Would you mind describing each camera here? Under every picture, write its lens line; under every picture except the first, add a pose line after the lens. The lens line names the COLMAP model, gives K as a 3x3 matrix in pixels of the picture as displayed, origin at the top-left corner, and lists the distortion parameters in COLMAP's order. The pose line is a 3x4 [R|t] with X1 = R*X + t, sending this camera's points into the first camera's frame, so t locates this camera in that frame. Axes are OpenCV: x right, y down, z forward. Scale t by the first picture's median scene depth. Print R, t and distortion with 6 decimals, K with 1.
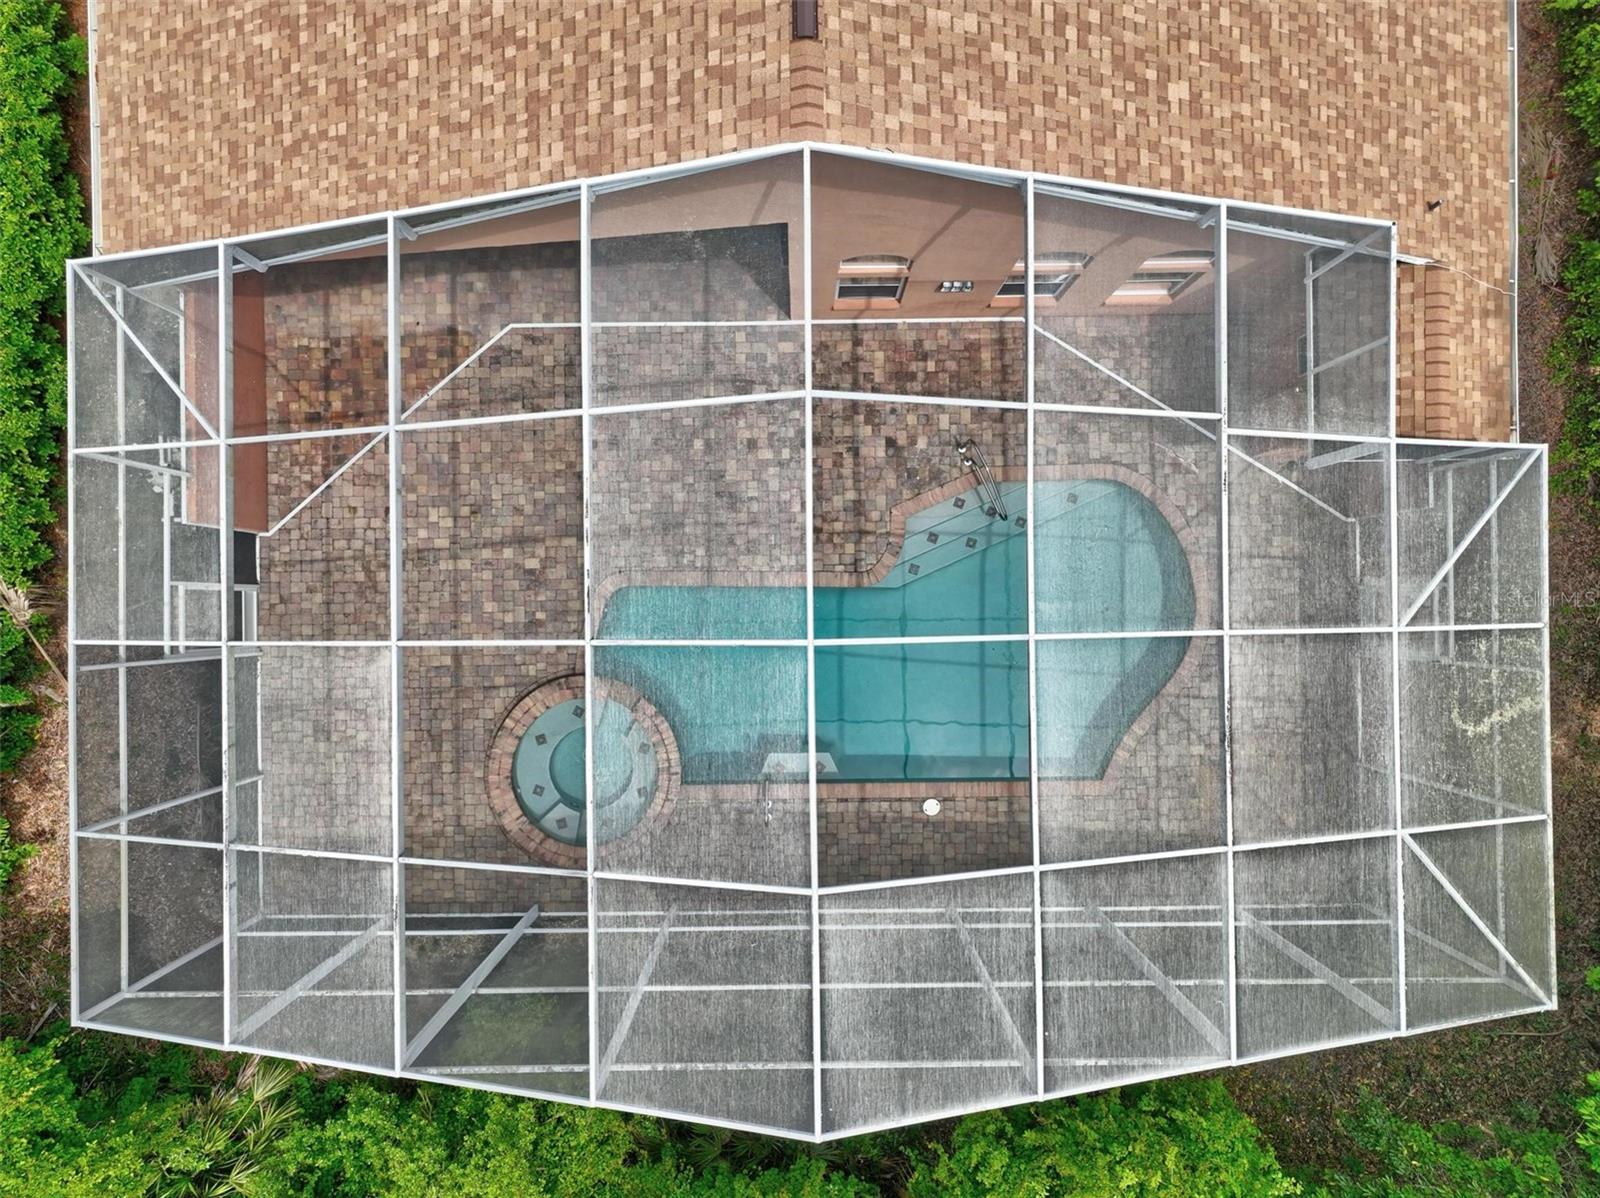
lens RADIAL K [[1126.5, 0, 802.6], [0, 1126.5, 600.5], [0, 0, 1]] dist [0.007599, 0.011073]
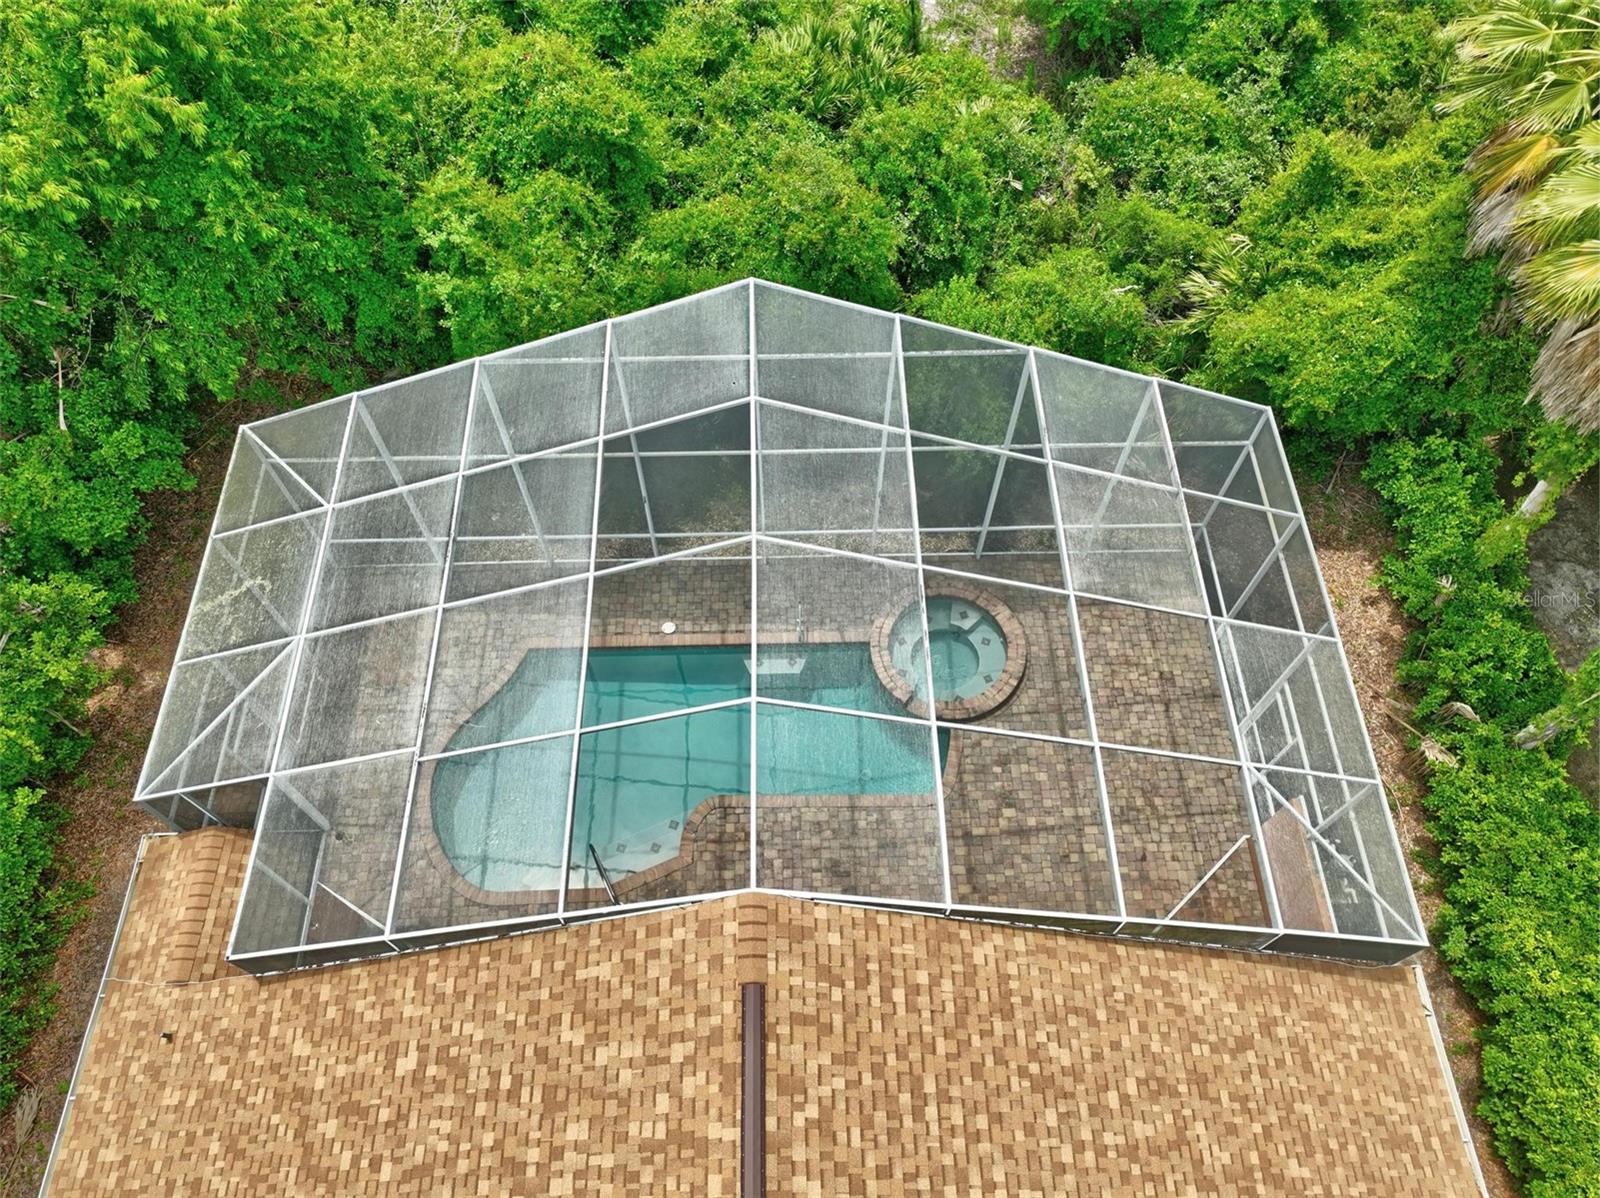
lens RADIAL K [[1126.5, 0, 799.9], [0, 1126.5, 601.8], [0, 0, 1]] dist [0.007599, 0.011073]
pose [[-0.999938, 0.008629, -0.006973, -0.032583], [-0.010961, -0.865587, 0.500639, -0.606612], [-0.001715, 0.500685, 0.865628, -0.134596]]
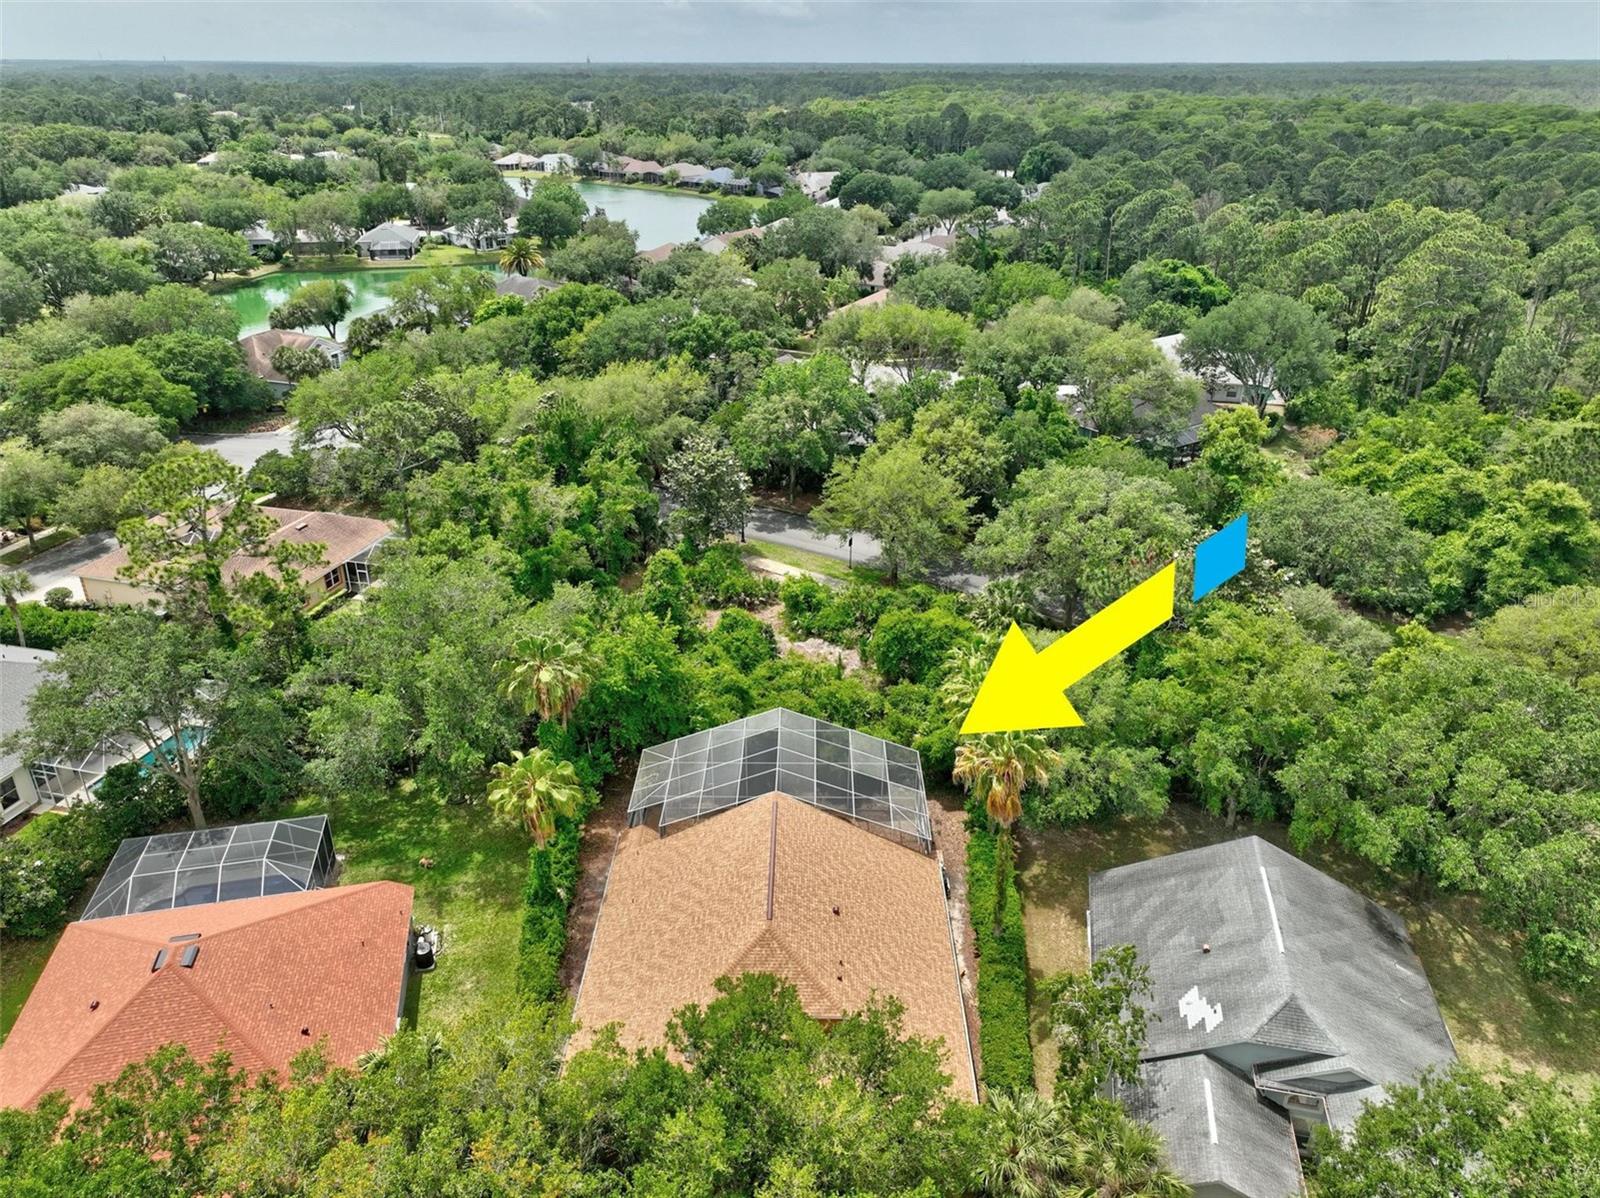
lens RADIAL K [[1126.5, 0, 802.6], [0, 1126.5, 599.0], [0, 0, 1]] dist [0.007599, 0.011073]
pose [[-0.999667, -0.009970, 0.023817, -0.241731], [0.025793, -0.427561, 0.903619, -4.621698], [0.001174, 0.903932, 0.427675, -2.158323]]
